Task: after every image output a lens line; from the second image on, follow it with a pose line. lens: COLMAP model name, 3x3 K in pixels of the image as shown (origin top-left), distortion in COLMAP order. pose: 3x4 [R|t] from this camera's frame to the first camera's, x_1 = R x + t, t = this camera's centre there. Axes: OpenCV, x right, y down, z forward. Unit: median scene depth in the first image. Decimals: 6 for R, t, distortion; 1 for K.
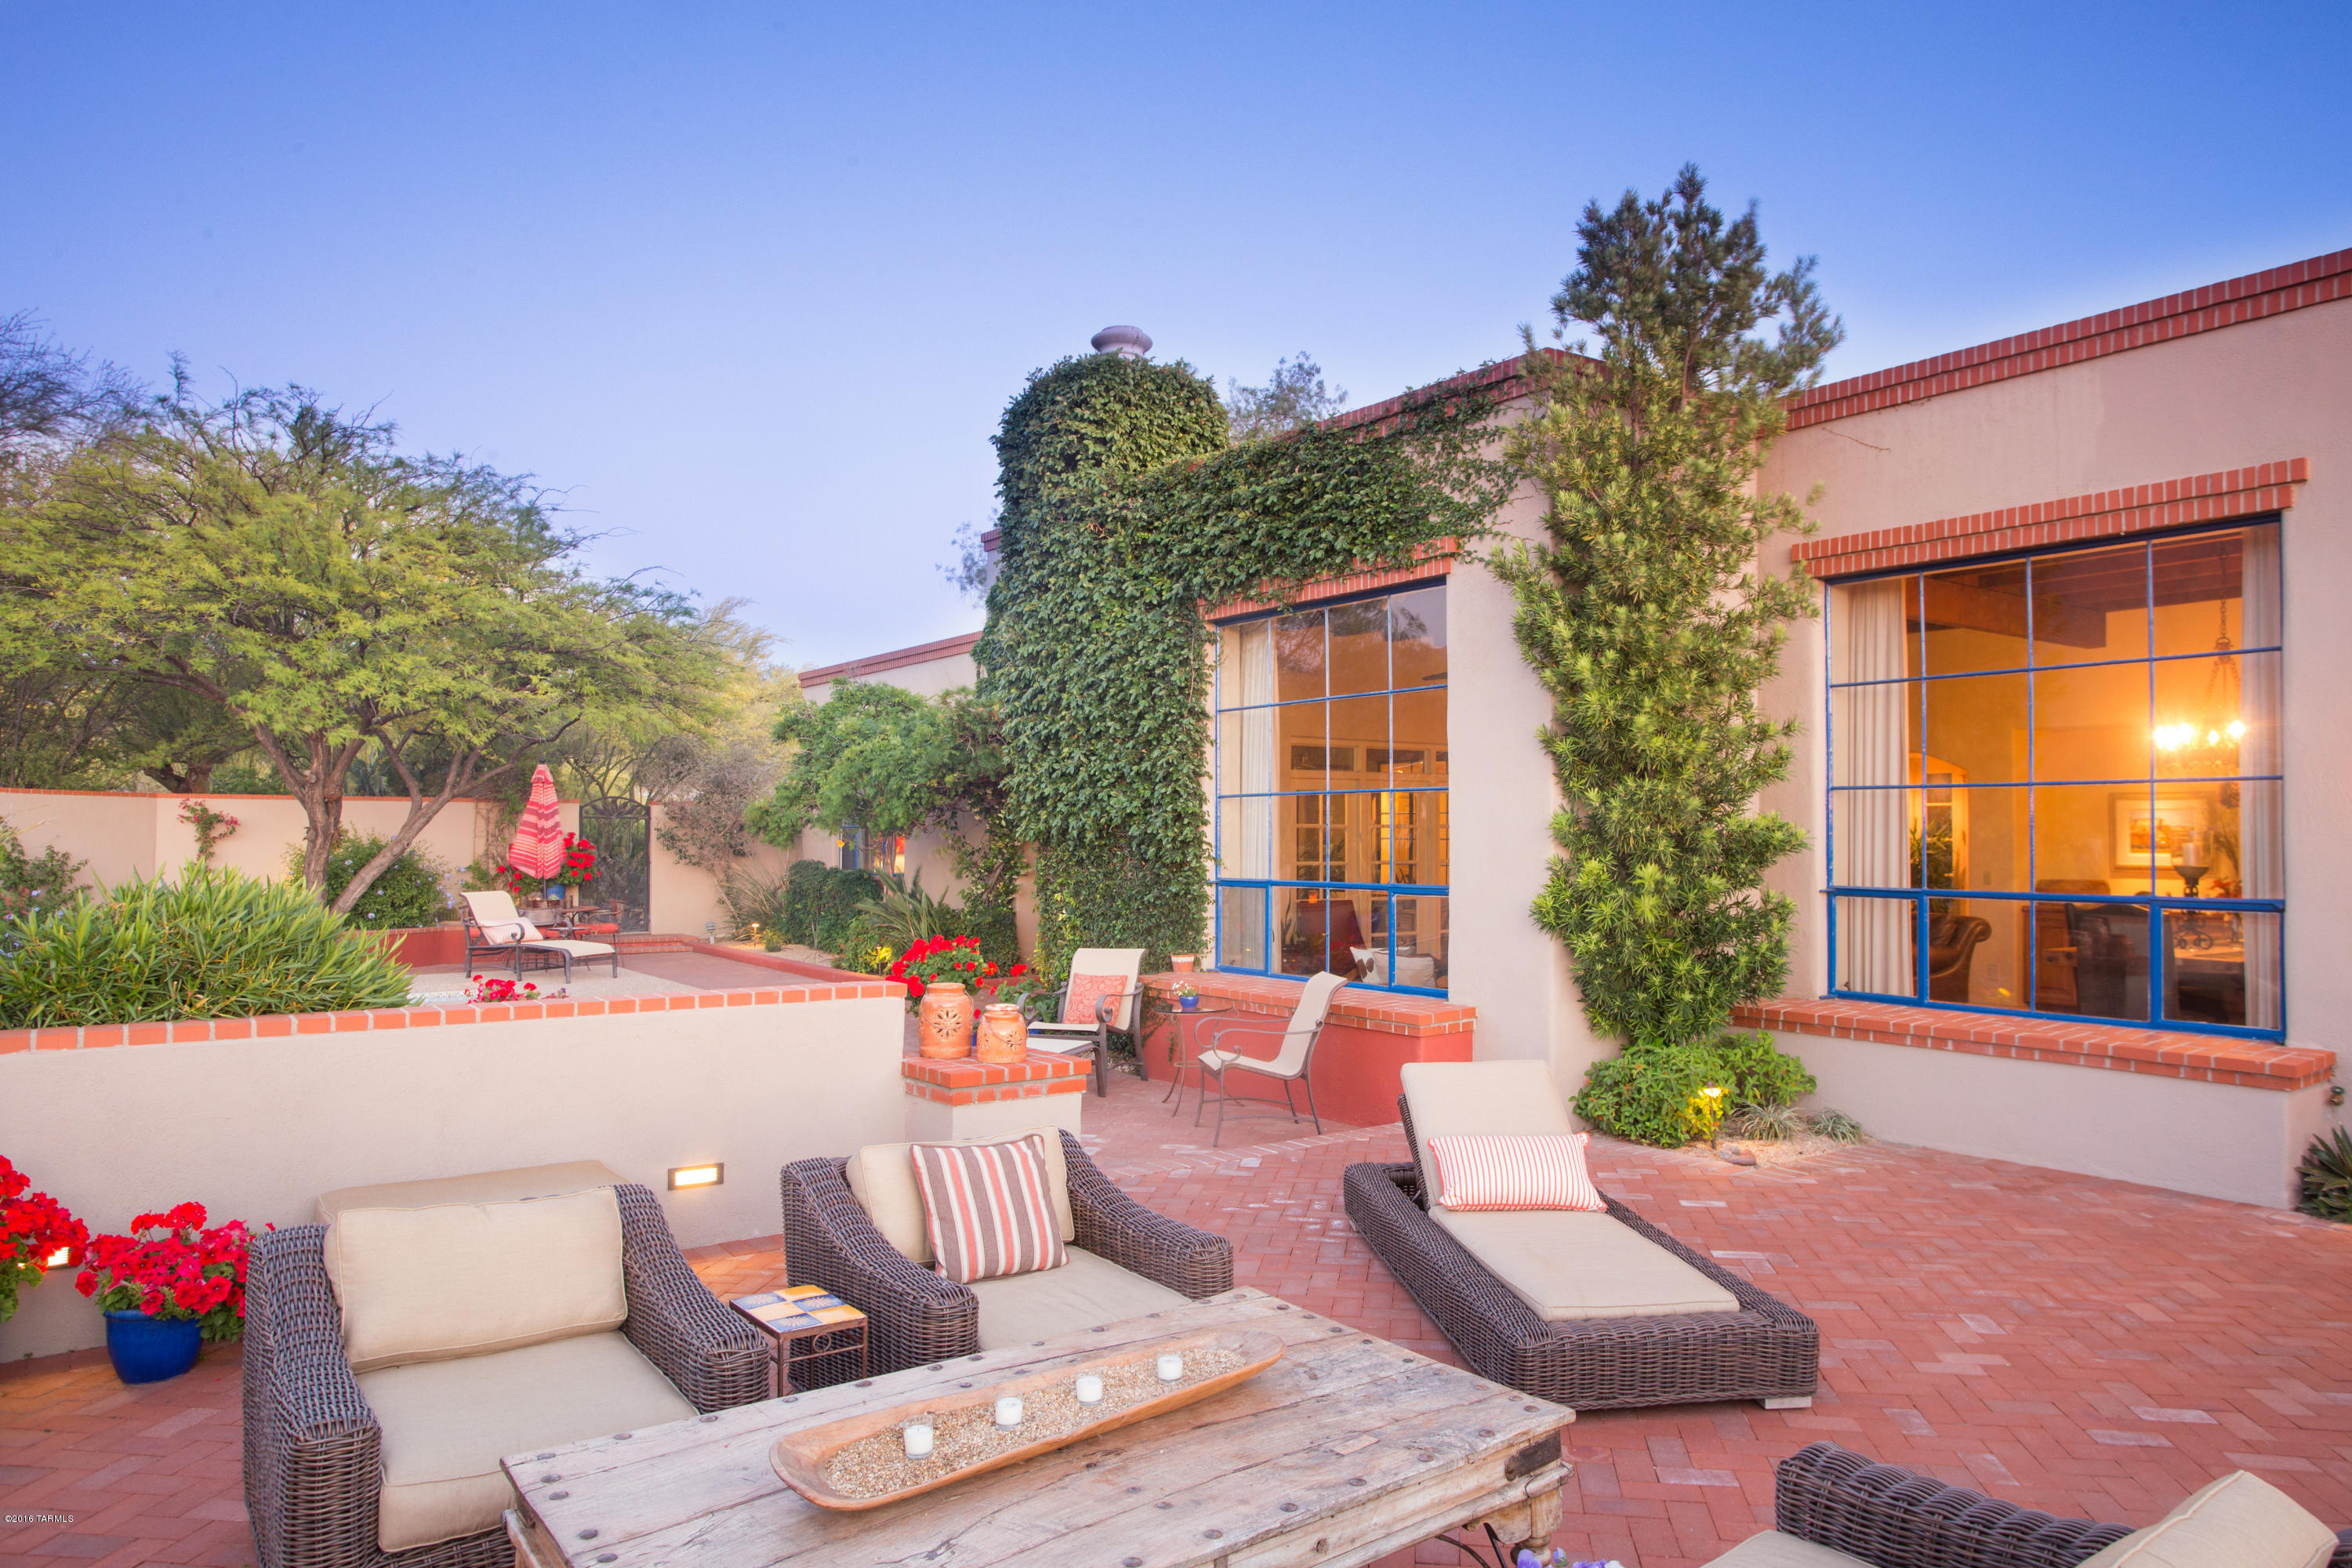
lens RADIAL K [[1481.0, 0, 1179.4], [0, 1481.0, 799.6], [0, 0, 1]] dist [-0.049391, 0.021533]
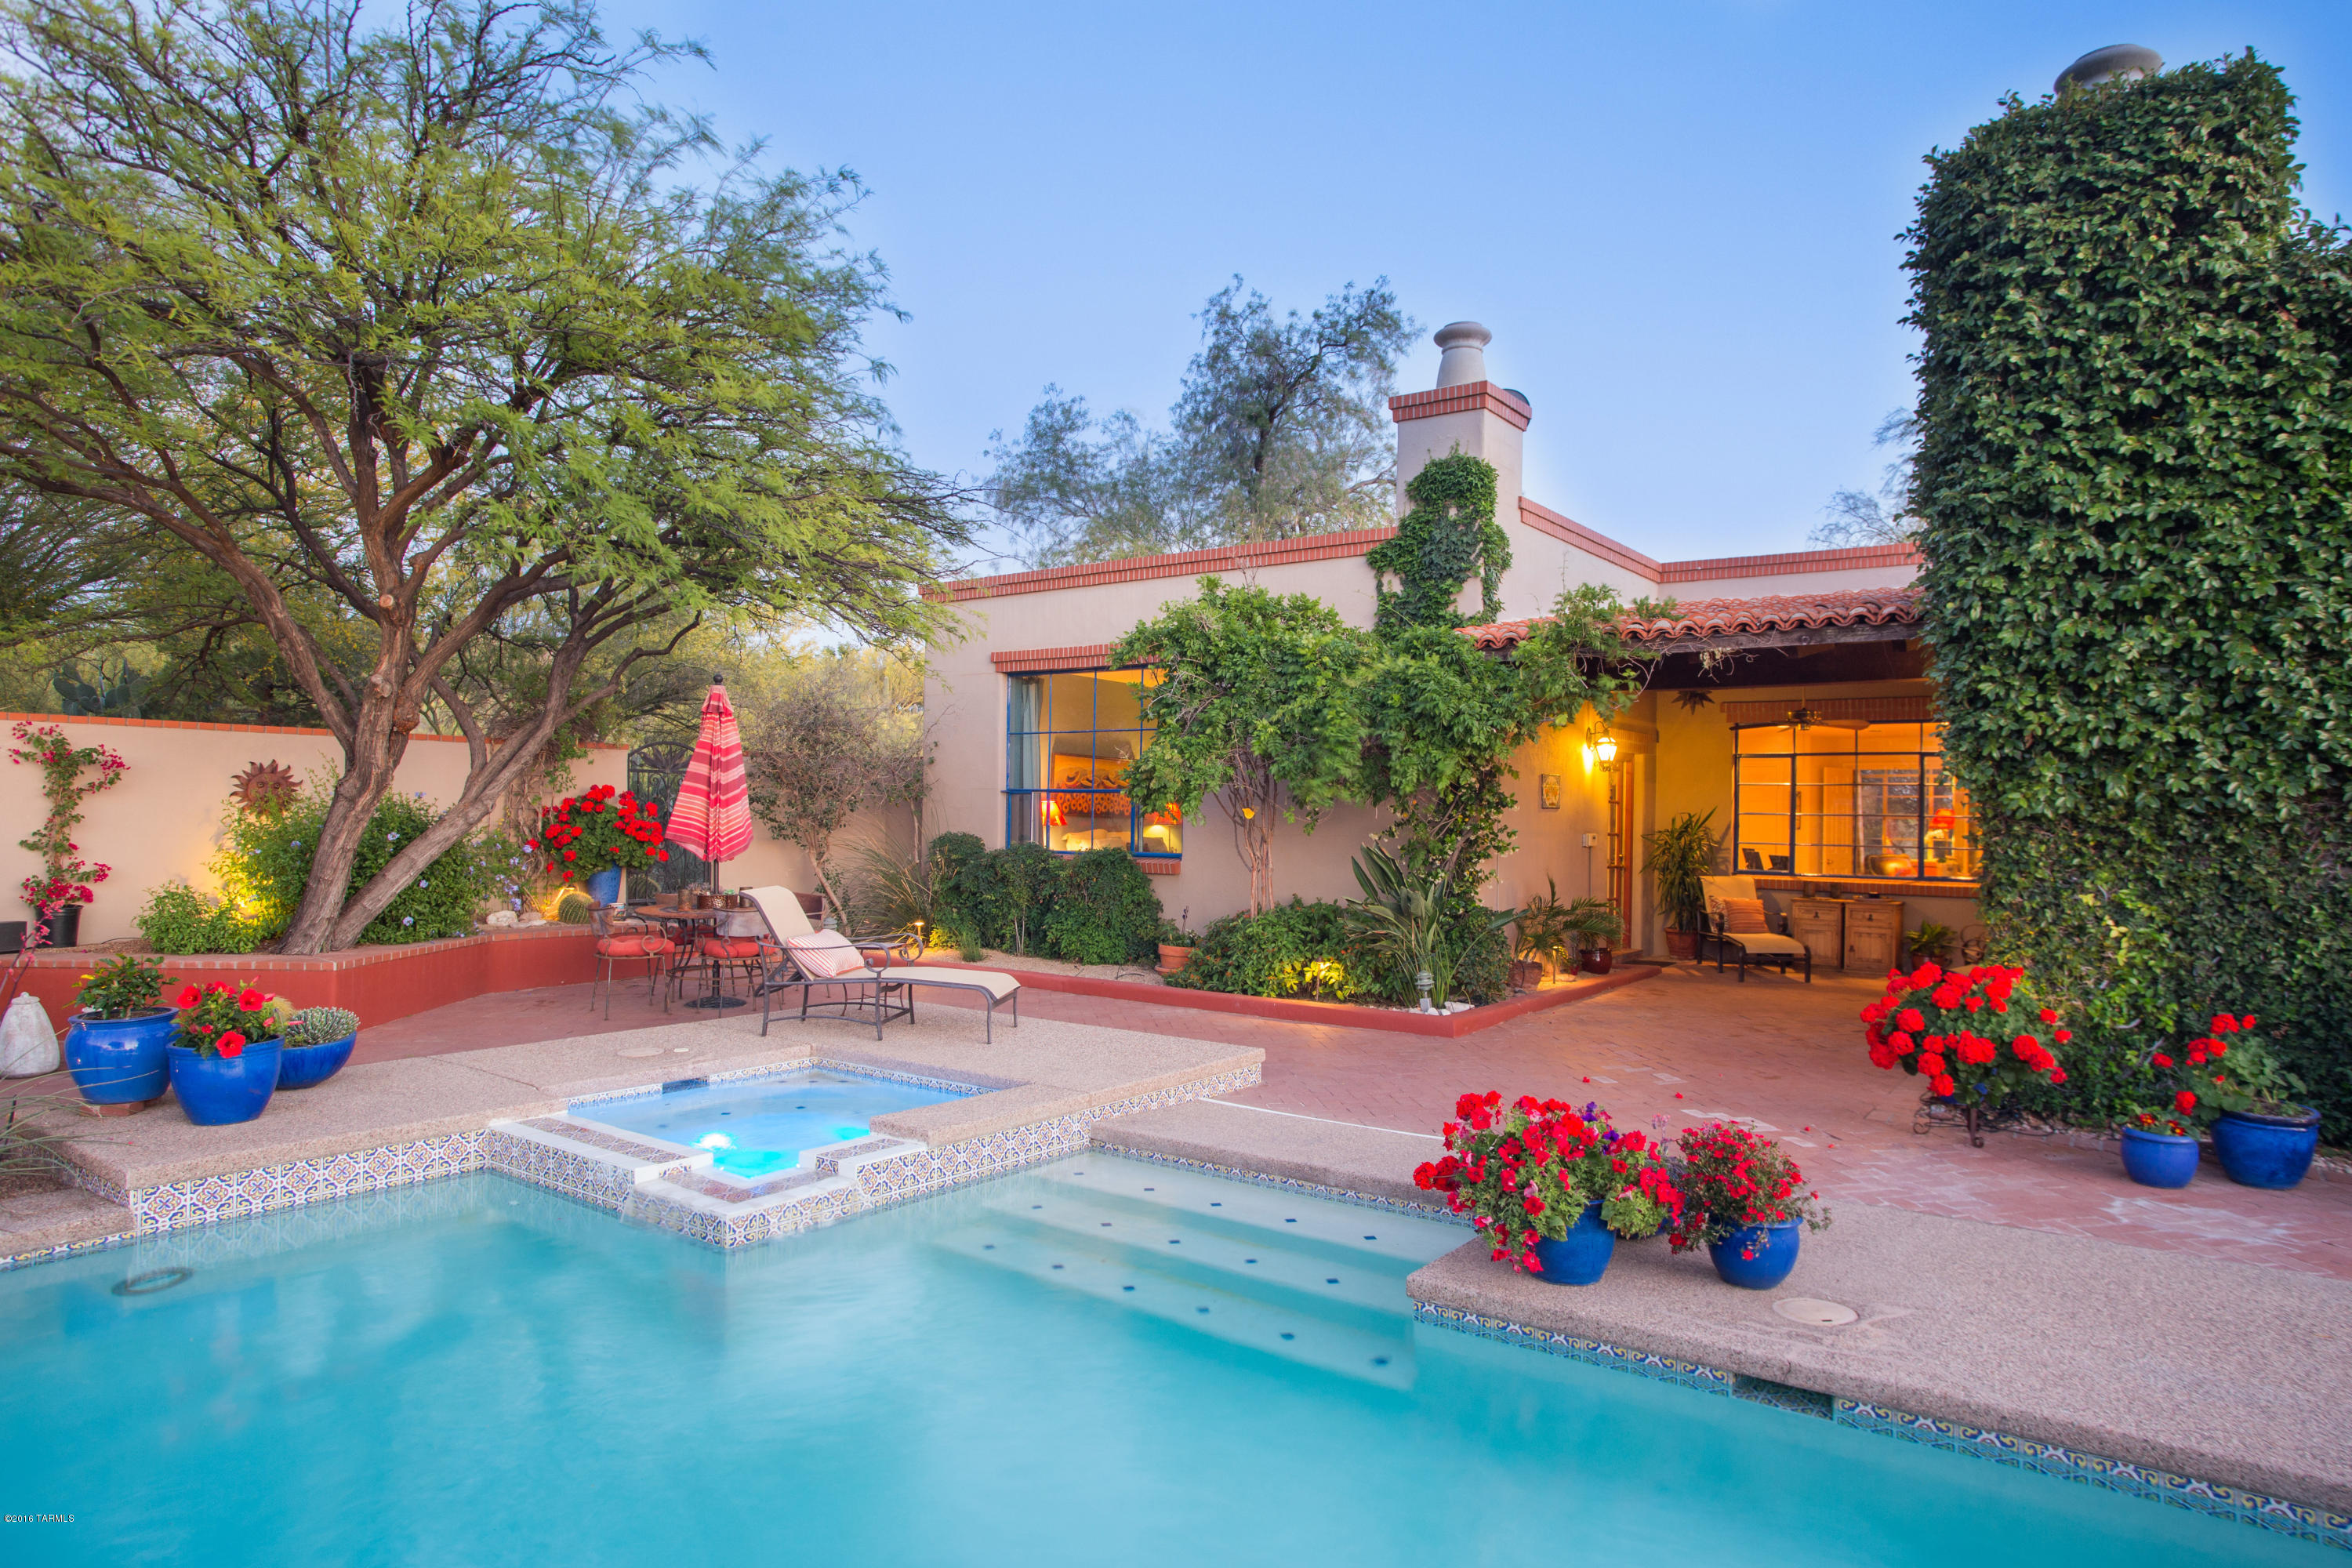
lens RADIAL K [[1361.4, 0, 1176.9], [0, 1361.4, 785.0], [0, 0, 1]] dist [-0.049968, 0.006119]
pose [[0.949640, 0.018858, 0.312774, -0.429203], [-0.020701, 0.999782, 0.002574, 0.014316], [-0.312658, -0.008919, 0.949824, 0.372179]]
